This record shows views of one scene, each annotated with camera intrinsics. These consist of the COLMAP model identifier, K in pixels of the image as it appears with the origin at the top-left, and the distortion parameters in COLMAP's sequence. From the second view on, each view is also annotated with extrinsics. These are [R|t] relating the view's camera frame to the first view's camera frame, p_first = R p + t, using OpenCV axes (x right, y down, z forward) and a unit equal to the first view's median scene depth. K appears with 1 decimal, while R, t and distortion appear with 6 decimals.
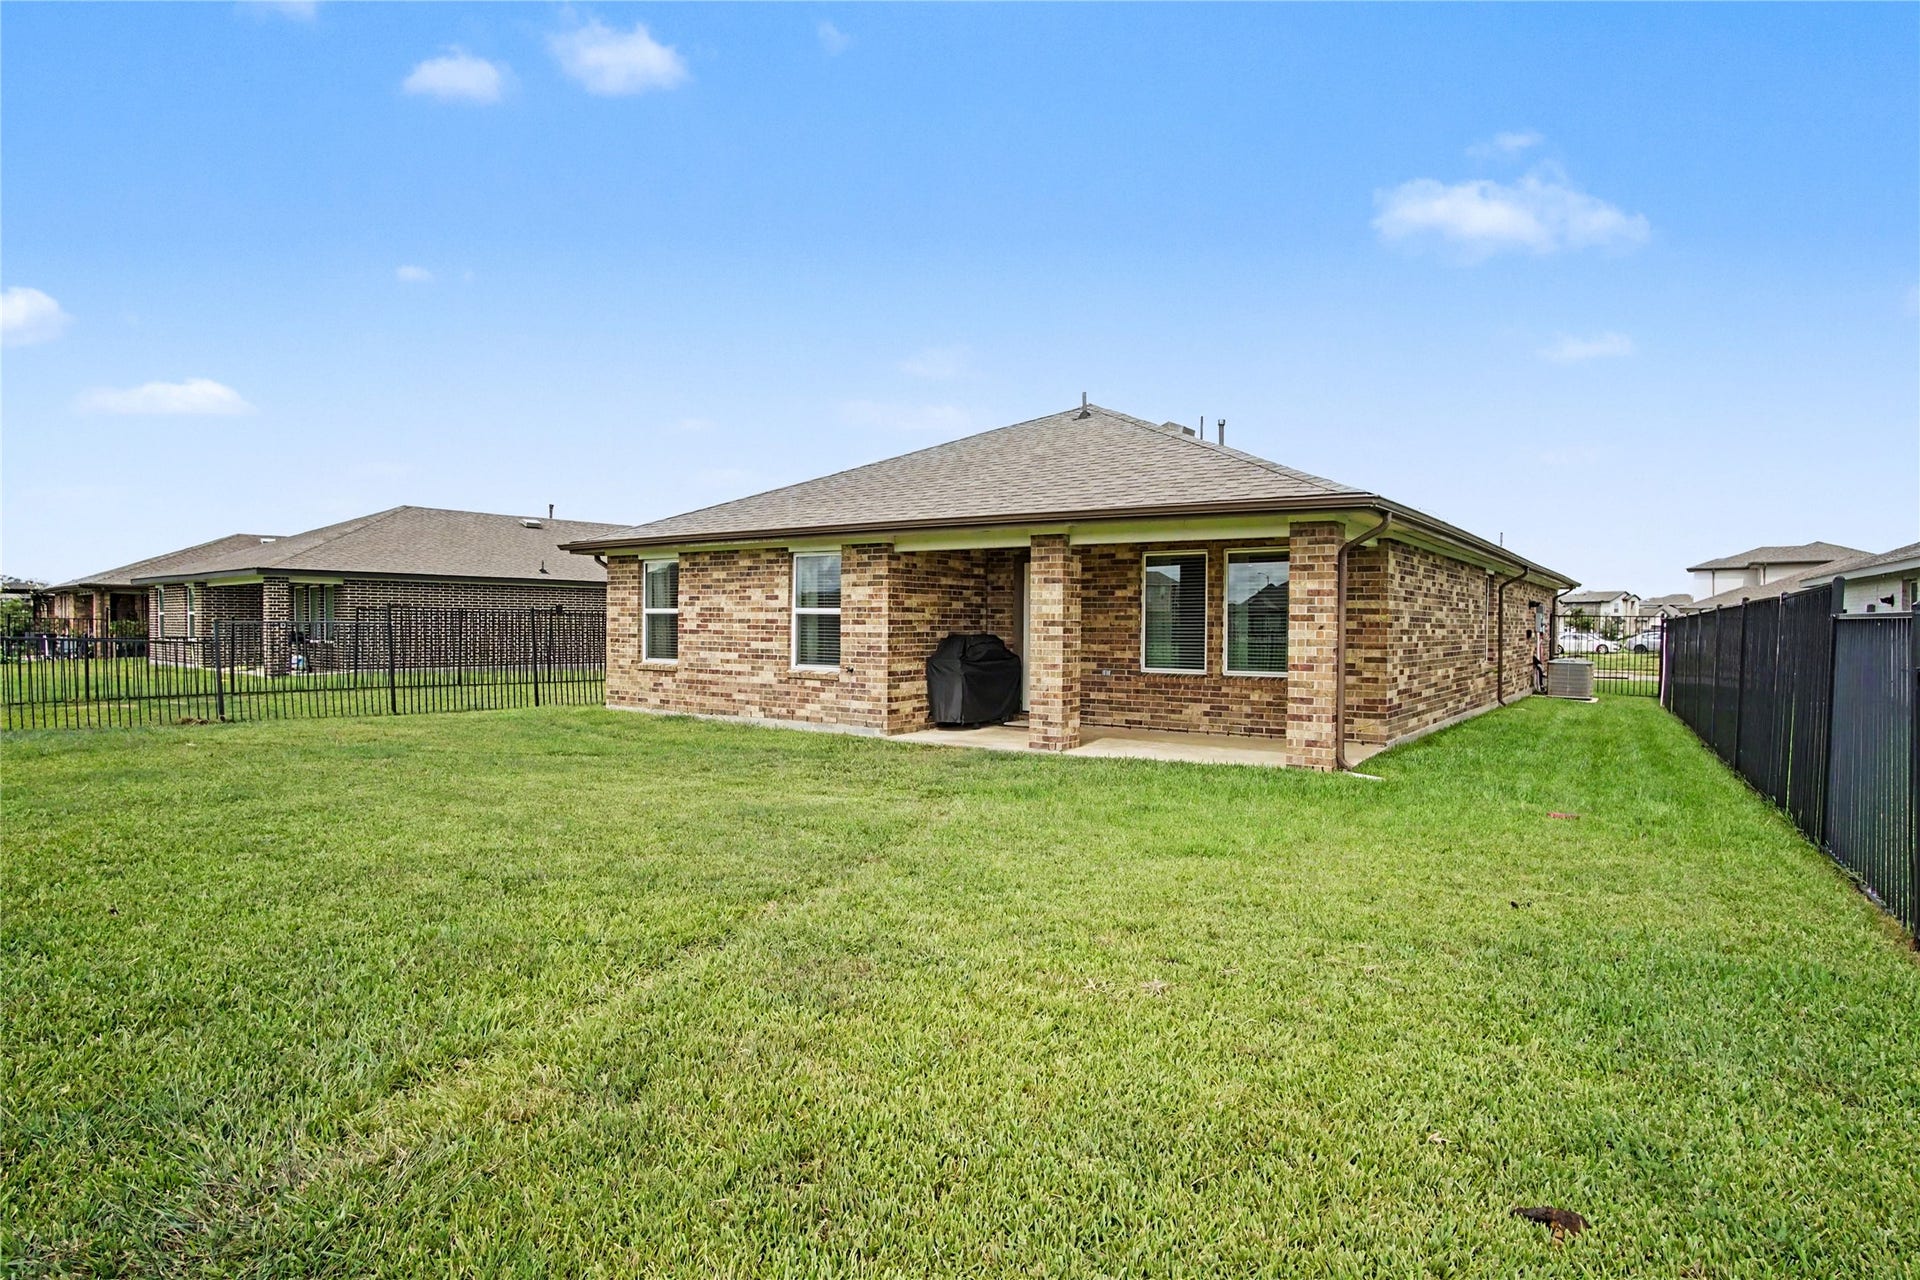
lens RADIAL K [[1029.0, 0, 960.0], [0, 1029.0, 640.0], [0, 0, 1]] dist [-0.003990, -0.000810]
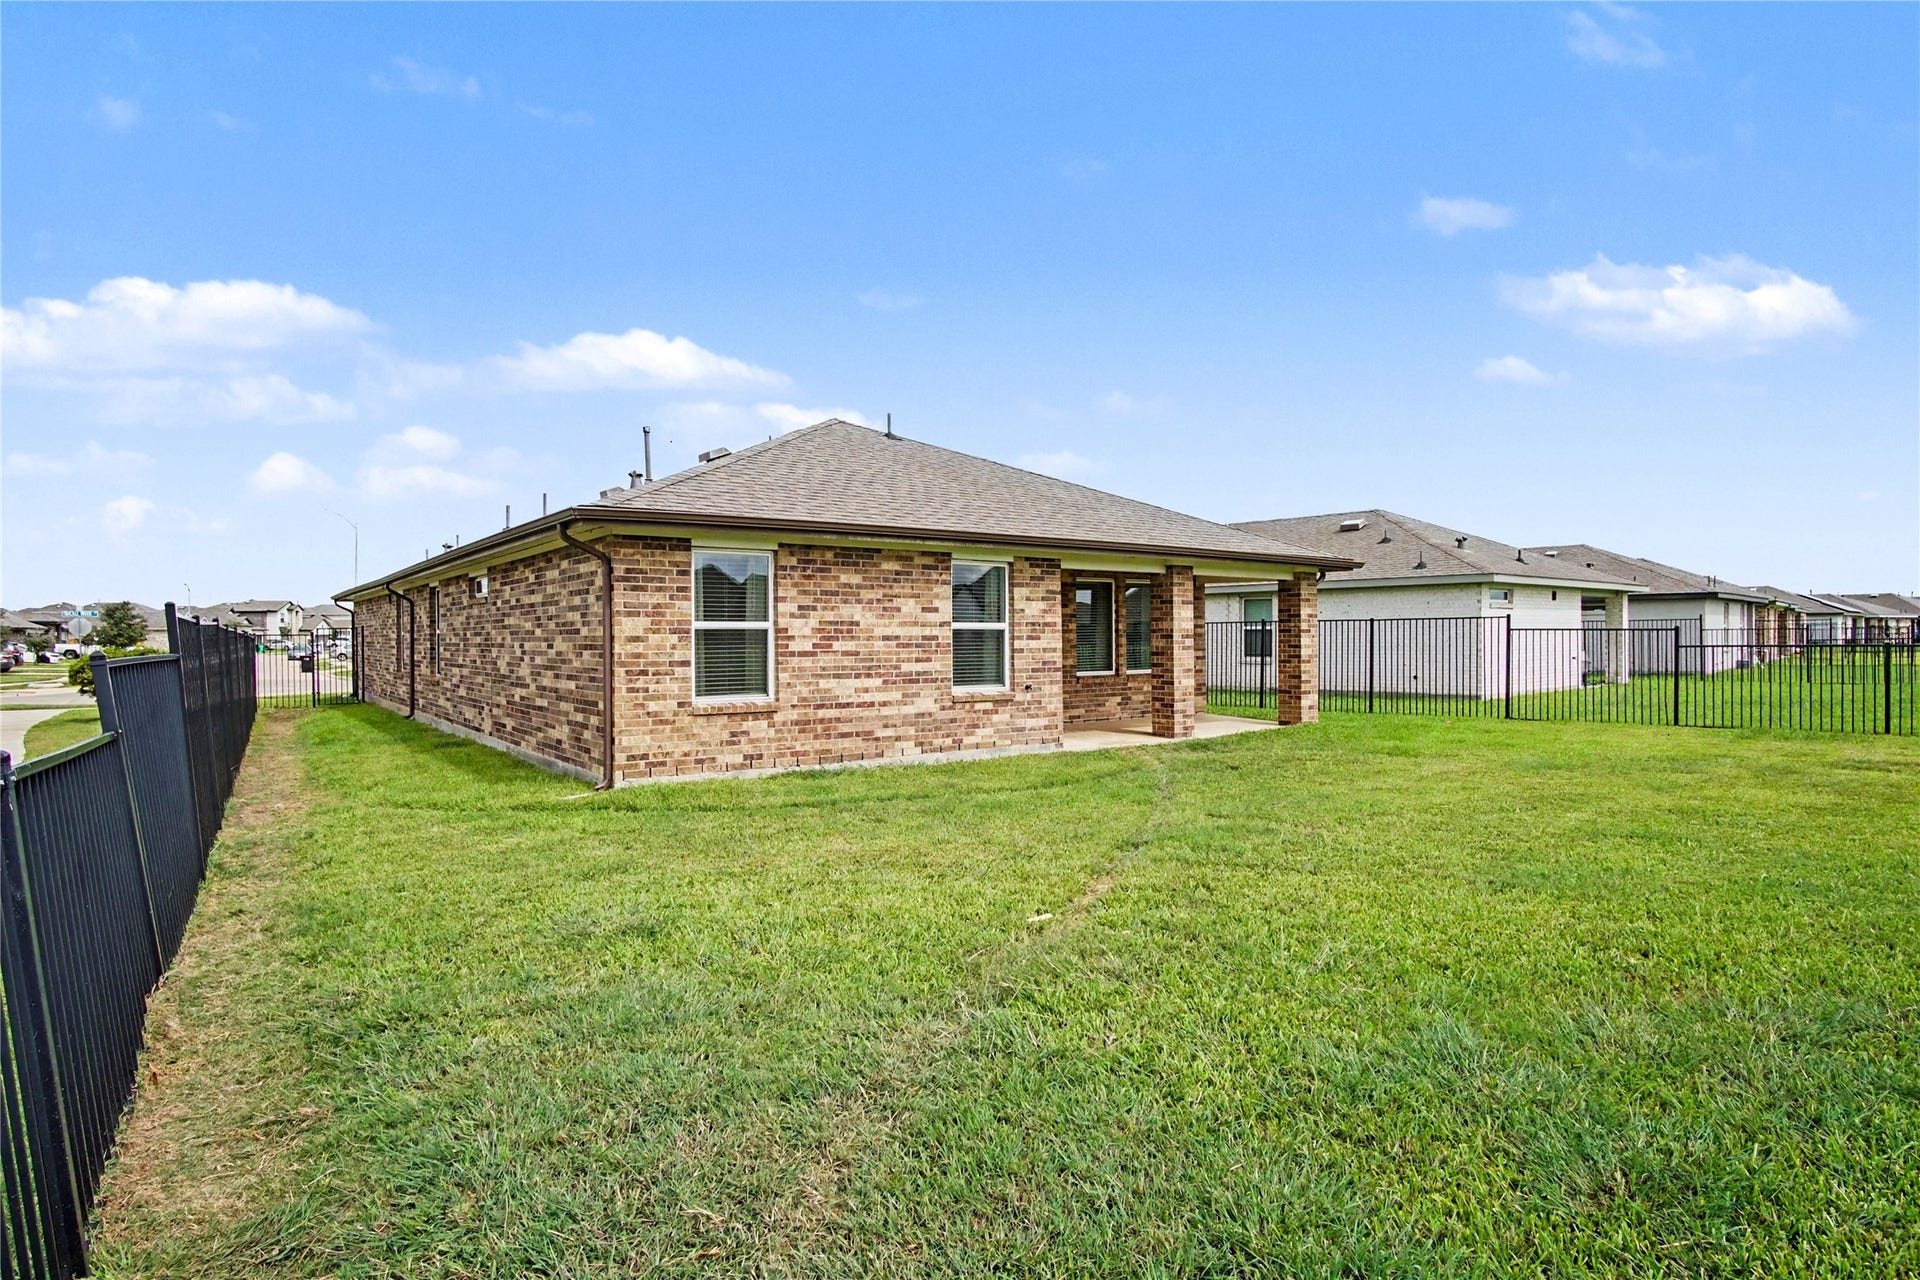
lens RADIAL K [[1029.0, 0, 960.0], [0, 1029.0, 640.0], [0, 0, 1]] dist [-0.003990, -0.000810]
pose [[0.317027, -0.014038, 0.948312, -0.988866], [0.022564, 0.999719, 0.007256, -0.022371], [-0.948148, 0.019097, 0.317255, 0.717289]]
